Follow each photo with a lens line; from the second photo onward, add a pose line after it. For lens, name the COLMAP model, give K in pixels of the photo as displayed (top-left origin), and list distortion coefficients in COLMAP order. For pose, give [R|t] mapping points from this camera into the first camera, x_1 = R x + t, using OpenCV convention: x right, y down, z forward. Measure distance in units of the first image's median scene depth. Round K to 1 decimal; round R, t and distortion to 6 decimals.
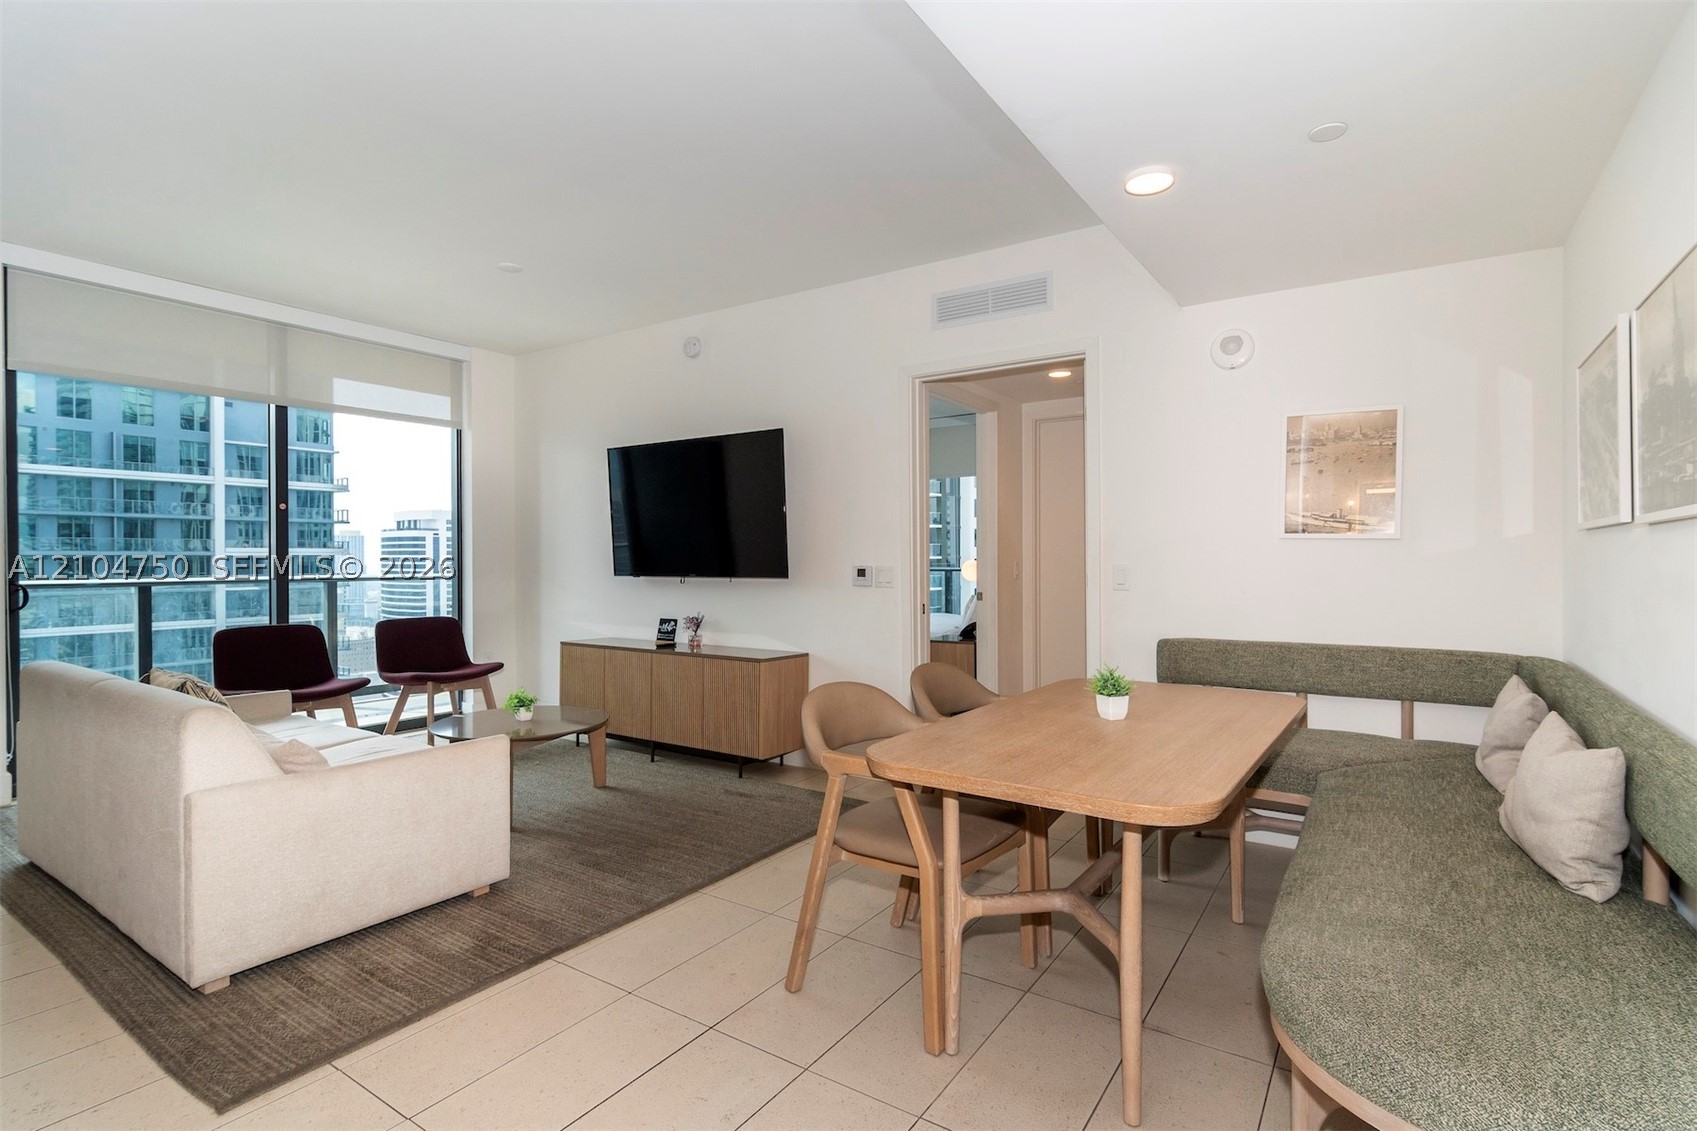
lens RADIAL K [[858.4, 0, 878.2], [0, 858.4, 560.9], [0, 0, 1]] dist [0.010148, -0.000206]
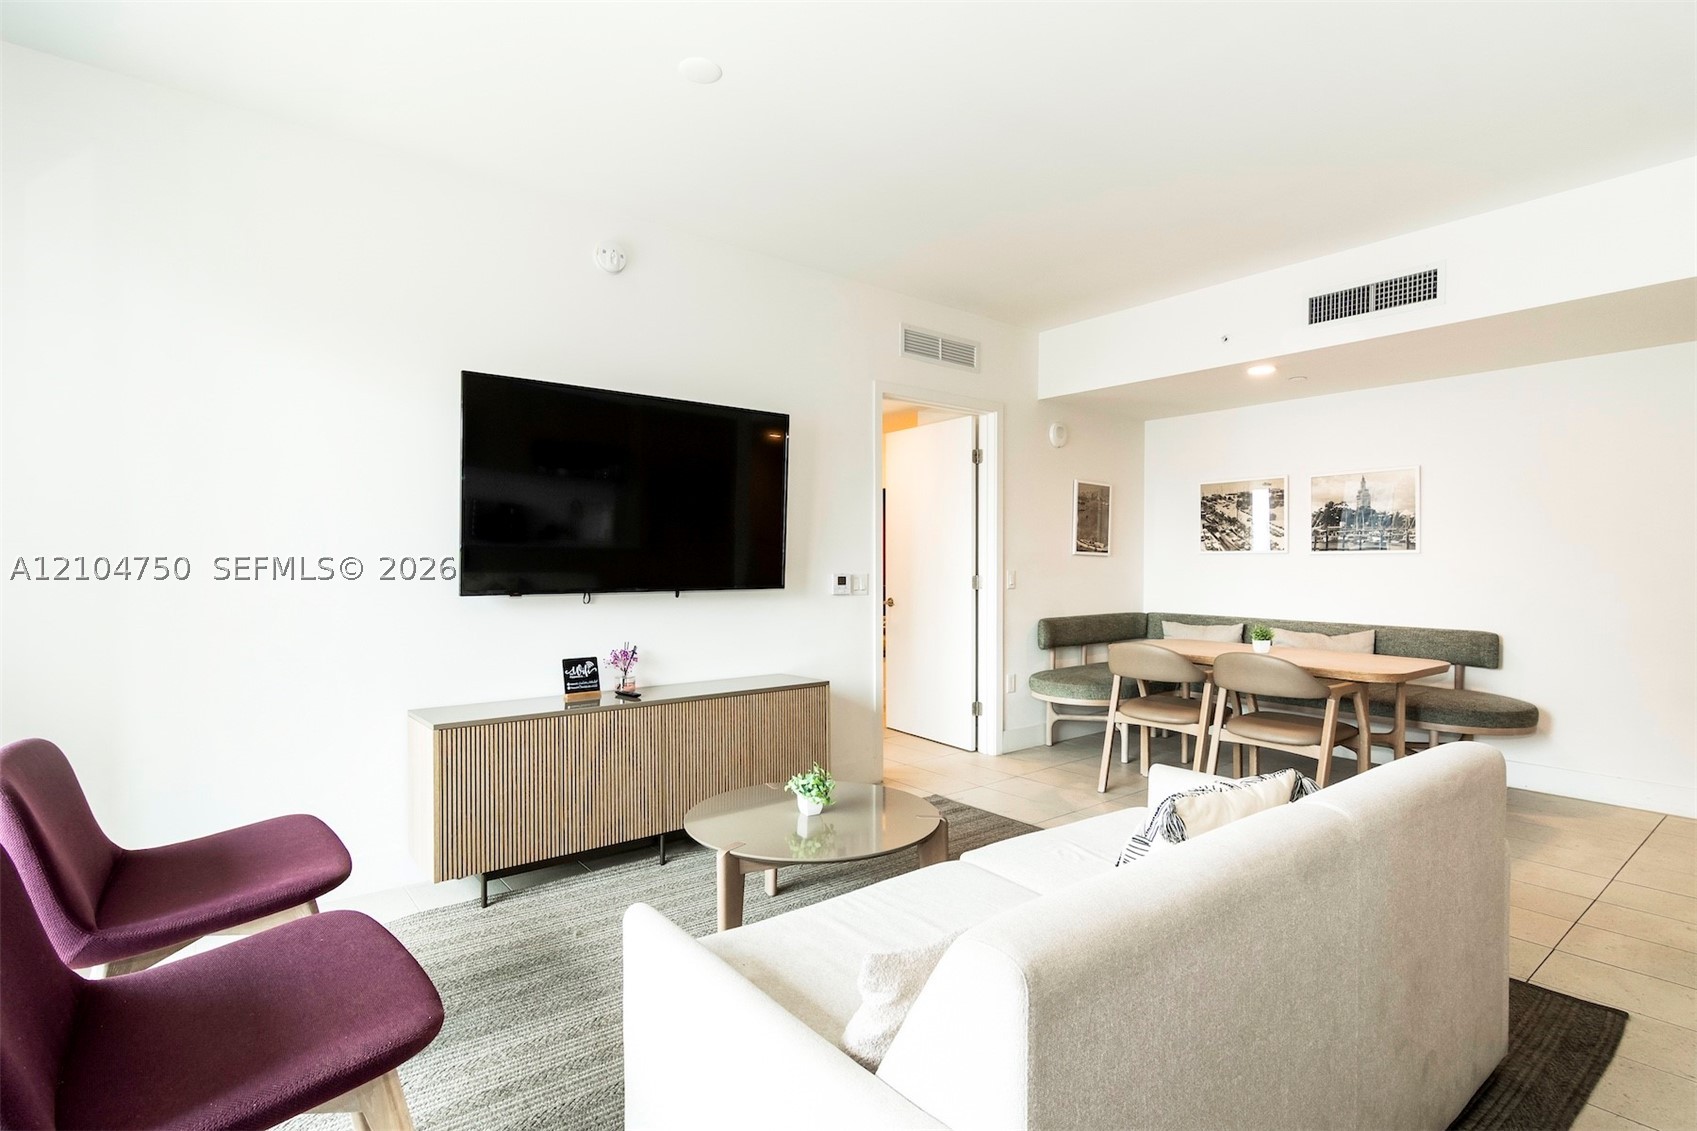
lens RADIAL K [[858.4, 0, 856.1], [0, 858.4, 559.8], [0, 0, 1]] dist [0.010148, -0.000206]
pose [[0.274861, 0.008488, 0.961447, -0.766363], [0.001735, 0.999955, -0.009324, -0.000548], [-0.961482, 0.004231, 0.274834, 0.584462]]
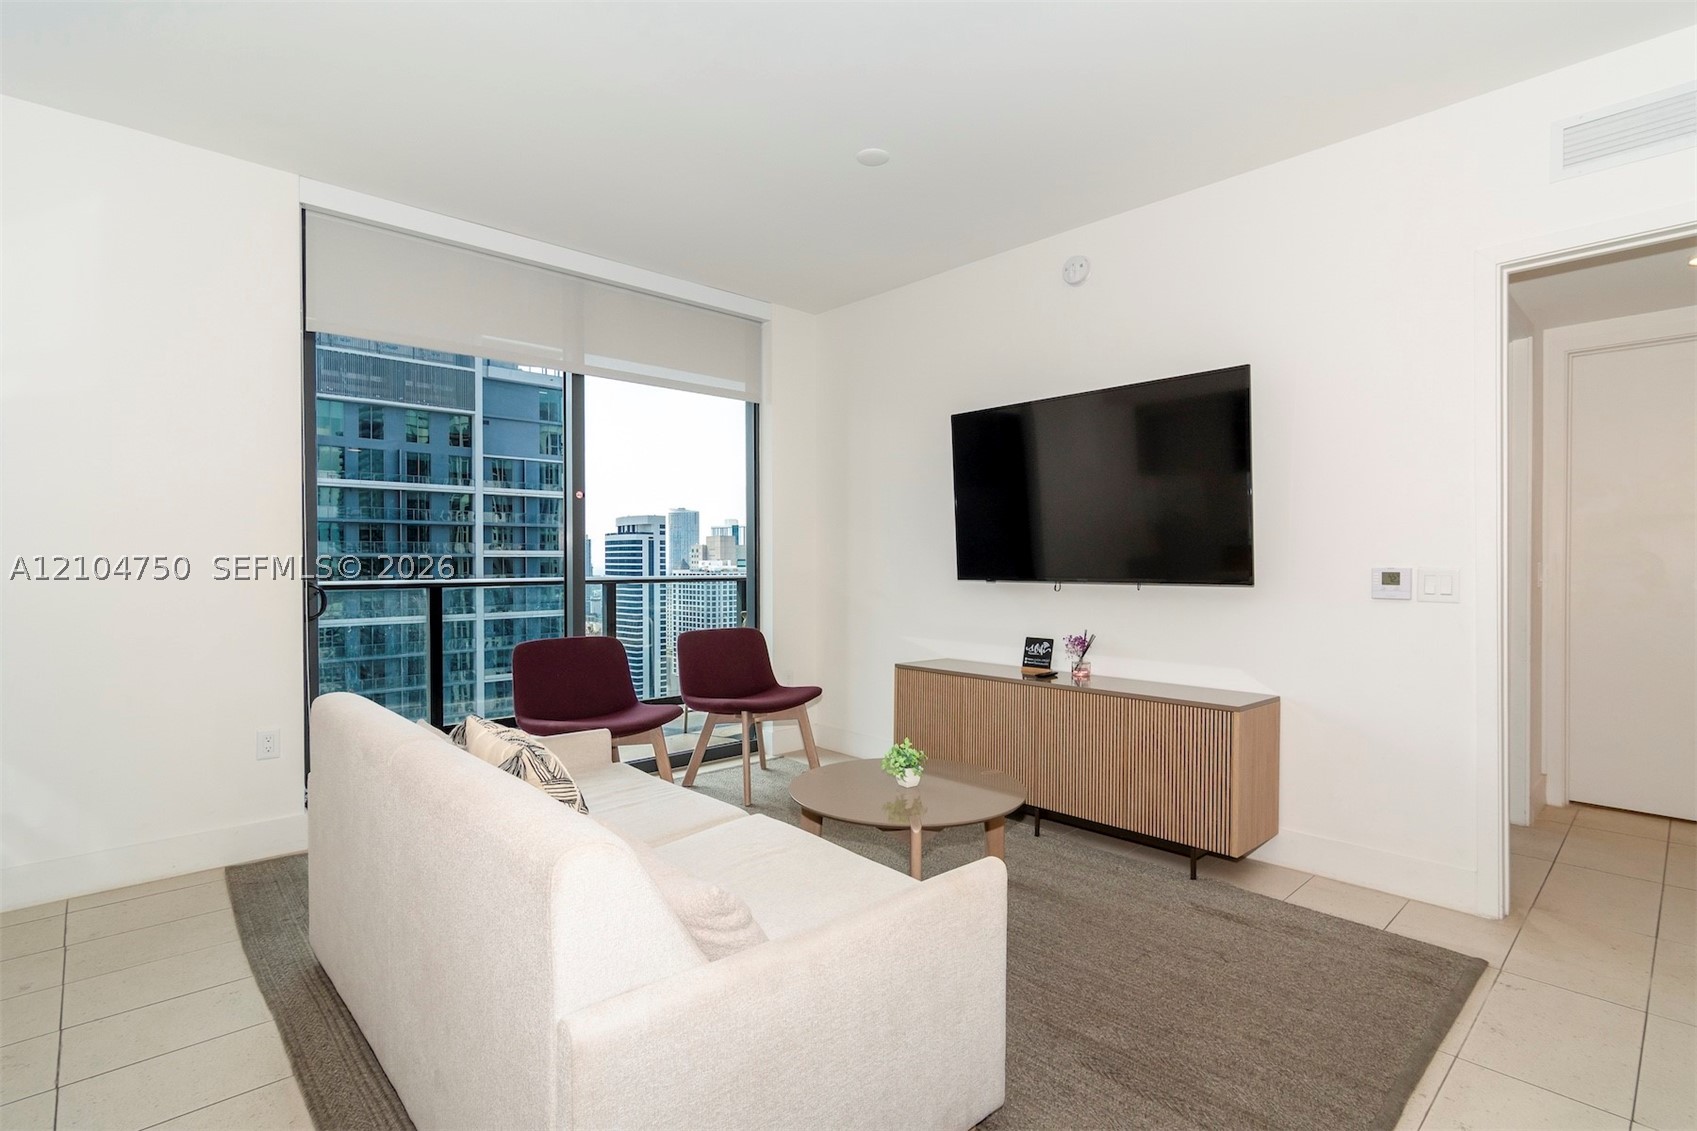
lens RADIAL K [[858.4, 0, 865.1], [0, 858.4, 567.4], [0, 0, 1]] dist [0.010148, -0.000206]
pose [[0.974255, 0.003550, -0.225419, -0.210831], [-0.002467, 0.999984, 0.005084, 0.002385], [0.225434, -0.004397, 0.974249, 0.226085]]
